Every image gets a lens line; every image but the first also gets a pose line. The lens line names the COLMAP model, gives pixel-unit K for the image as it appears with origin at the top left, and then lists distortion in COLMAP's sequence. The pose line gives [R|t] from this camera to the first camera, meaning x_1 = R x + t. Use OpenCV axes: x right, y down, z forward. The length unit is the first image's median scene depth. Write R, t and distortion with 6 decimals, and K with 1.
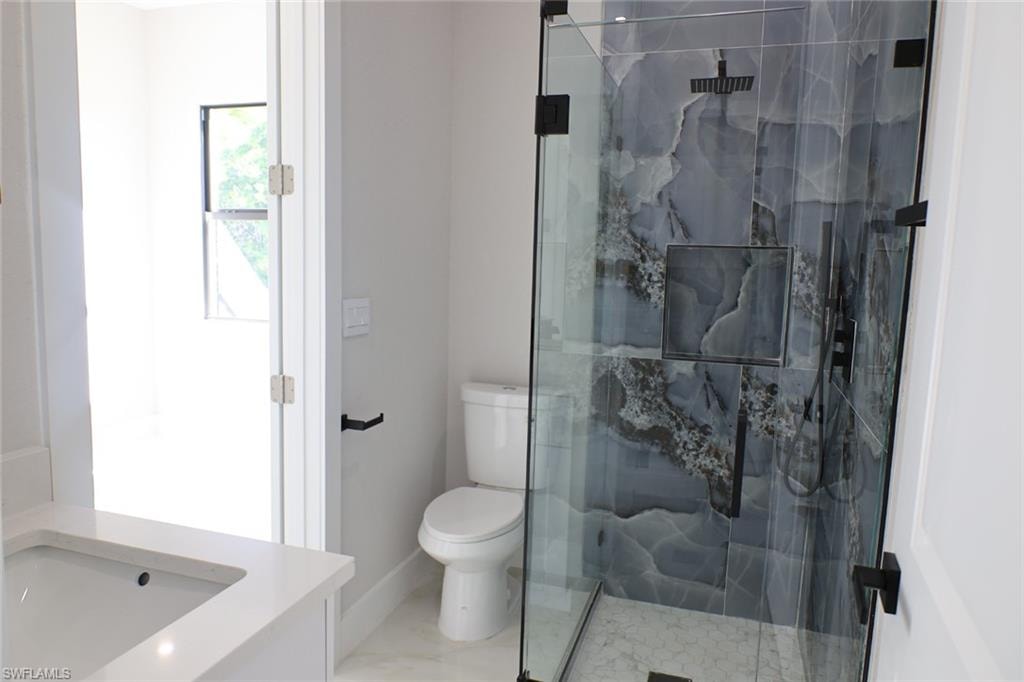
lens RADIAL K [[703.7, 0, 512.0], [0, 703.7, 341.0], [0, 0, 1]] dist [-0.007723, -0.003735]
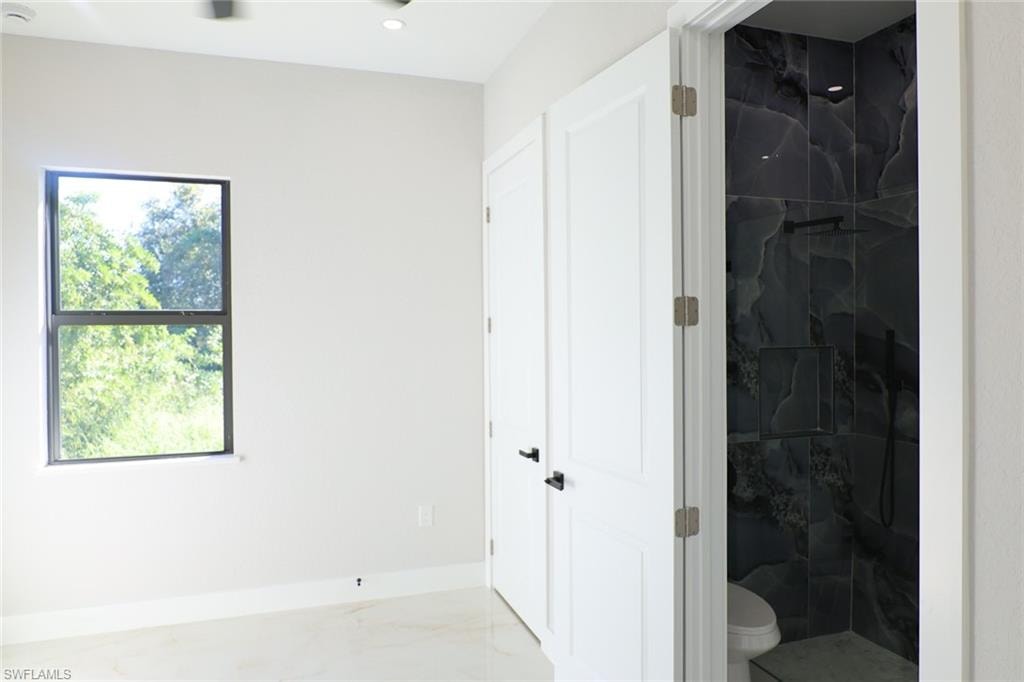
lens RADIAL K [[703.7, 0, 512.0], [0, 703.7, 341.0], [0, 0, 1]] dist [-0.007723, -0.003735]
pose [[0.795594, -0.043815, 0.604244, -0.873143], [0.103149, 0.992615, -0.063837, -0.113736], [-0.596985, 0.113115, 0.794238, 0.268487]]
